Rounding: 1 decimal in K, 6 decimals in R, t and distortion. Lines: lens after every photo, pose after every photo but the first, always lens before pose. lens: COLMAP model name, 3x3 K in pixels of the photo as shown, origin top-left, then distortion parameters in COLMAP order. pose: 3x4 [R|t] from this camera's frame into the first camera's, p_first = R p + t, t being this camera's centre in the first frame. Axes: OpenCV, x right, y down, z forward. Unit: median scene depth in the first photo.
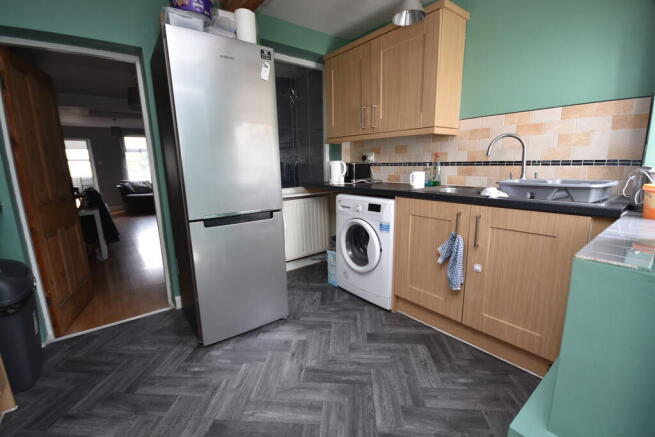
lens RADIAL K [[283.3, 0, 327.4], [0, 283.3, 220.9], [0, 0, 1]] dist [0.003135, -0.010762]
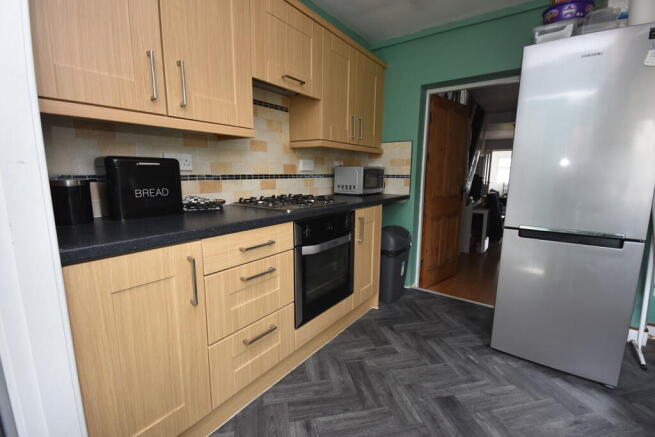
lens RADIAL K [[283.3, 0, 327.4], [0, 283.3, 220.9], [0, 0, 1]] dist [0.003135, -0.010762]
pose [[0.279227, 0.178198, -0.943545, 0.318433], [-0.202819, 0.971405, 0.123439, -0.017614], [0.938561, 0.156901, 0.307384, 0.042582]]
